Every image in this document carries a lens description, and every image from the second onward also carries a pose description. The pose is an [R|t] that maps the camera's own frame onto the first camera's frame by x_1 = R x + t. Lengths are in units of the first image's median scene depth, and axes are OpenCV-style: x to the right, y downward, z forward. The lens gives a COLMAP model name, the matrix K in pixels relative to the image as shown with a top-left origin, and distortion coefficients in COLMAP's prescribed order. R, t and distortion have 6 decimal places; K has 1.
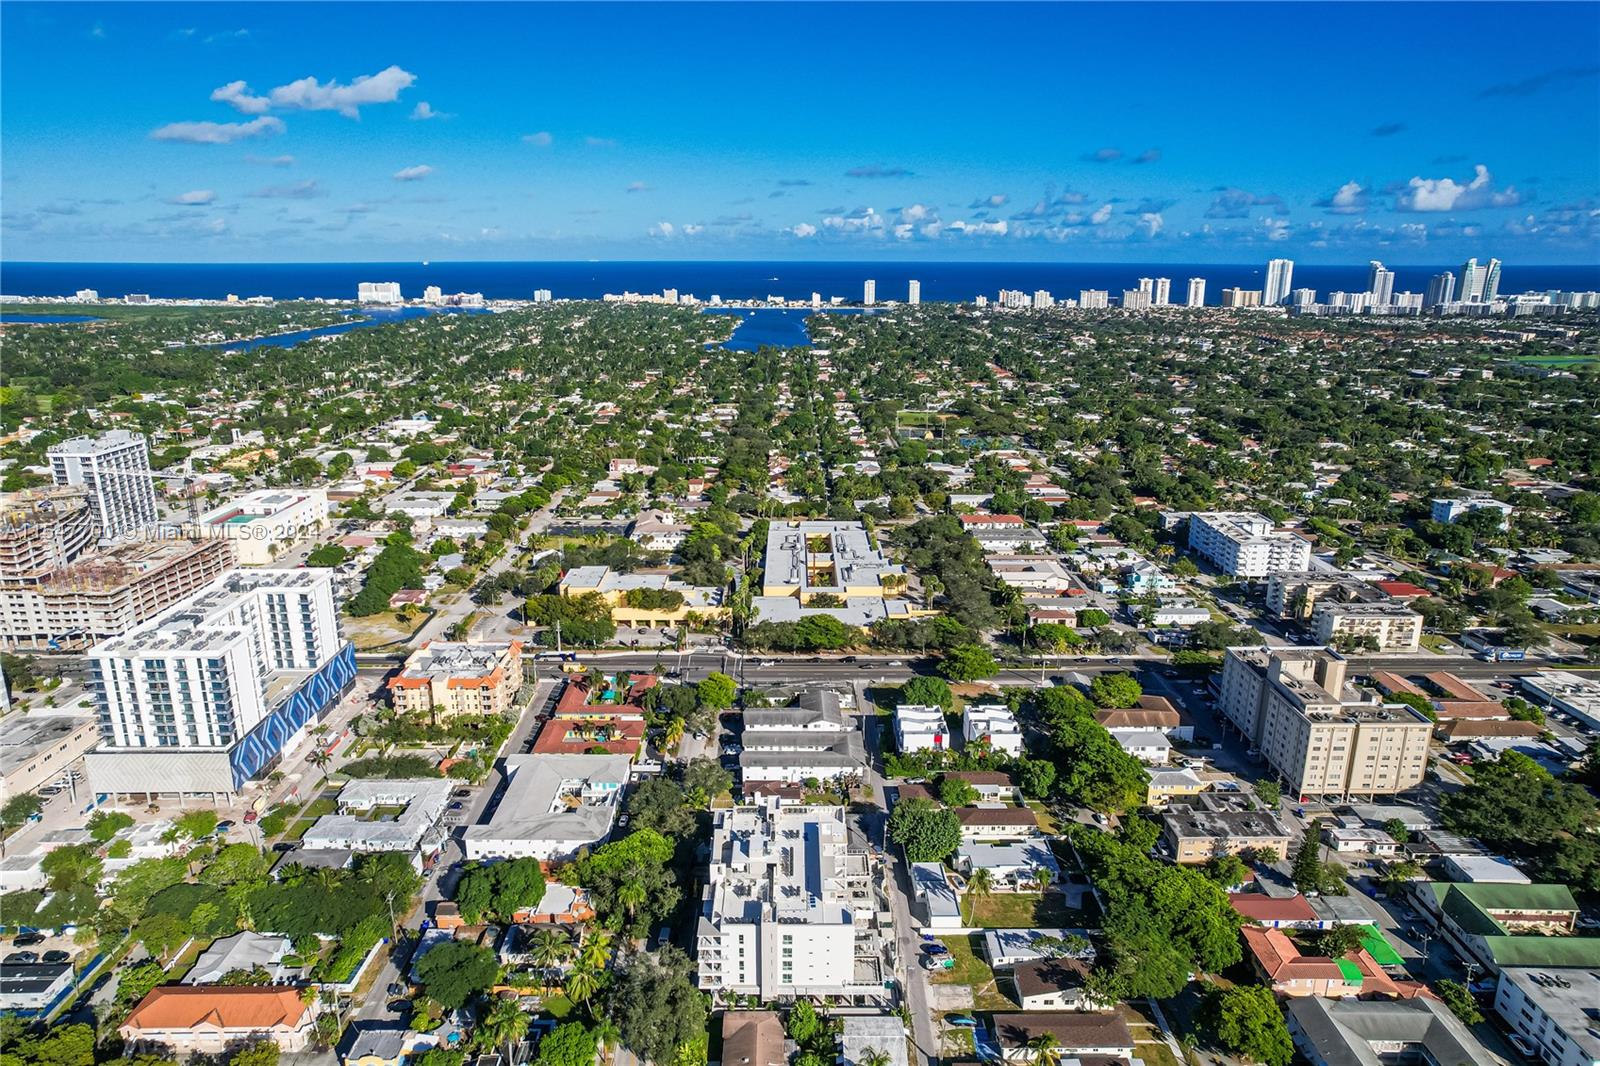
lens RADIAL K [[1017.6, 0, 811.4], [0, 1017.6, 538.7], [0, 0, 1]] dist [-0.043262, 0.047168]
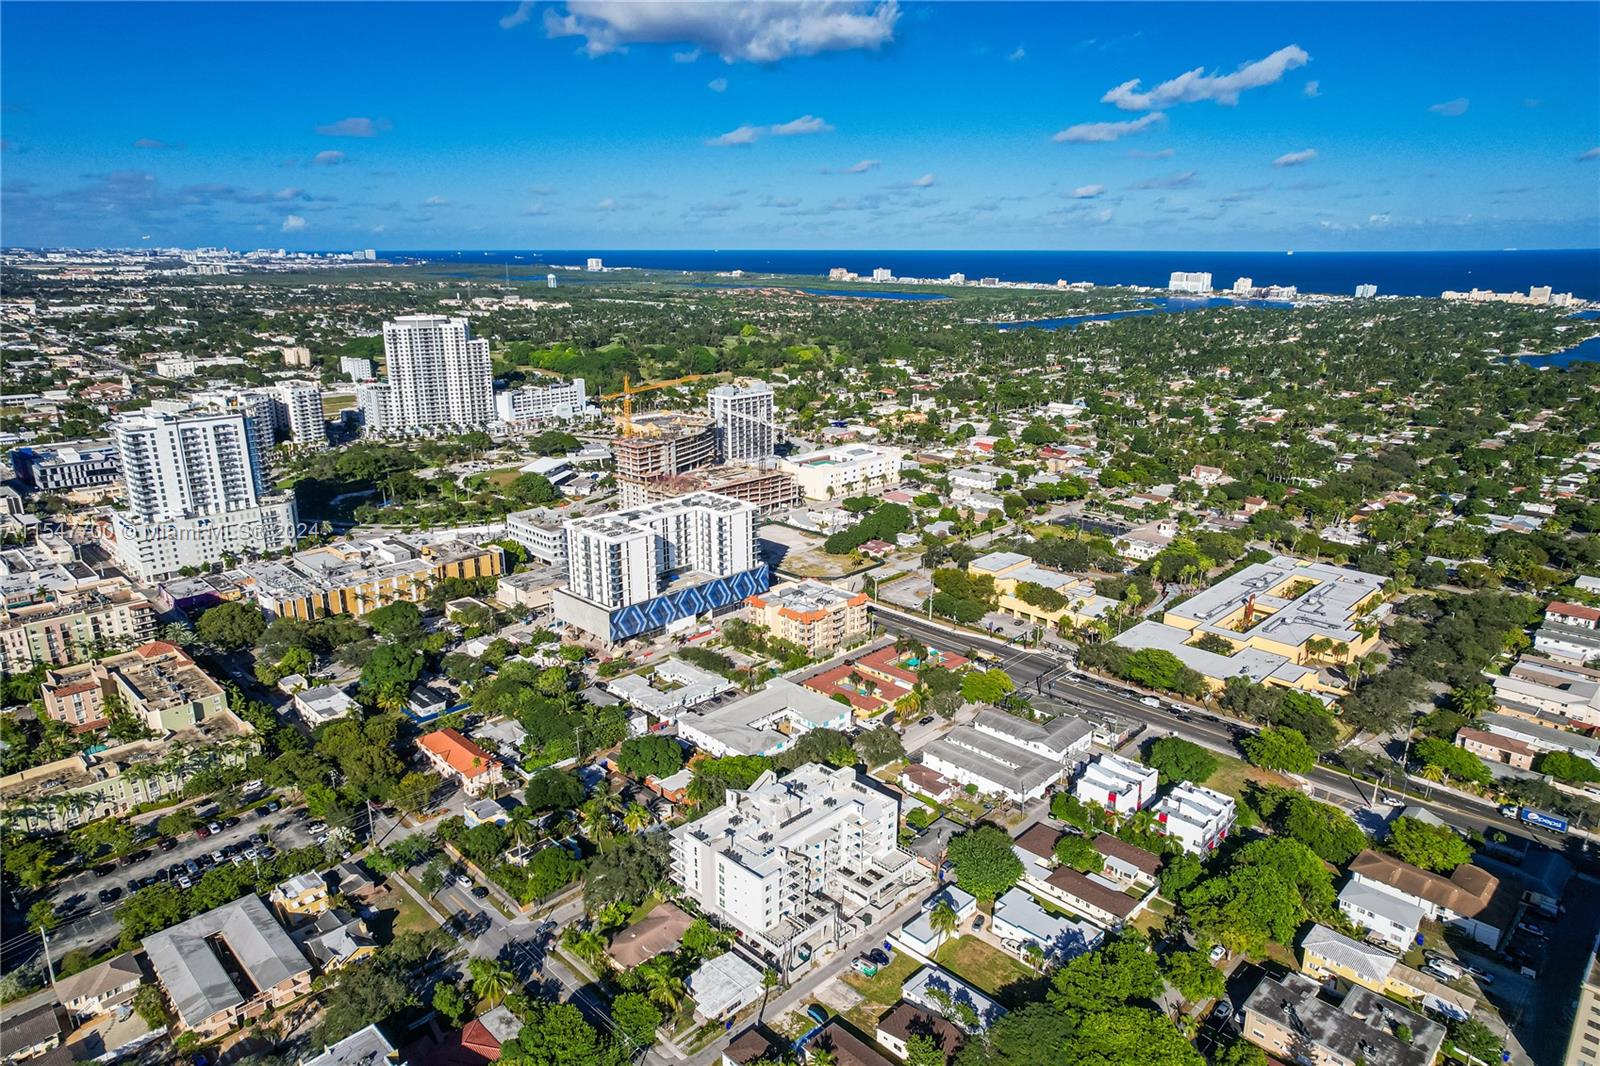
lens RADIAL K [[1017.6, 0, 798.7], [0, 1017.6, 558.5], [0, 0, 1]] dist [-0.043262, 0.047168]
pose [[0.701624, 0.207921, -0.681537, 0.490934], [-0.188648, 0.976553, 0.103716, -0.049228], [0.687121, 0.055801, 0.724397, 0.148707]]
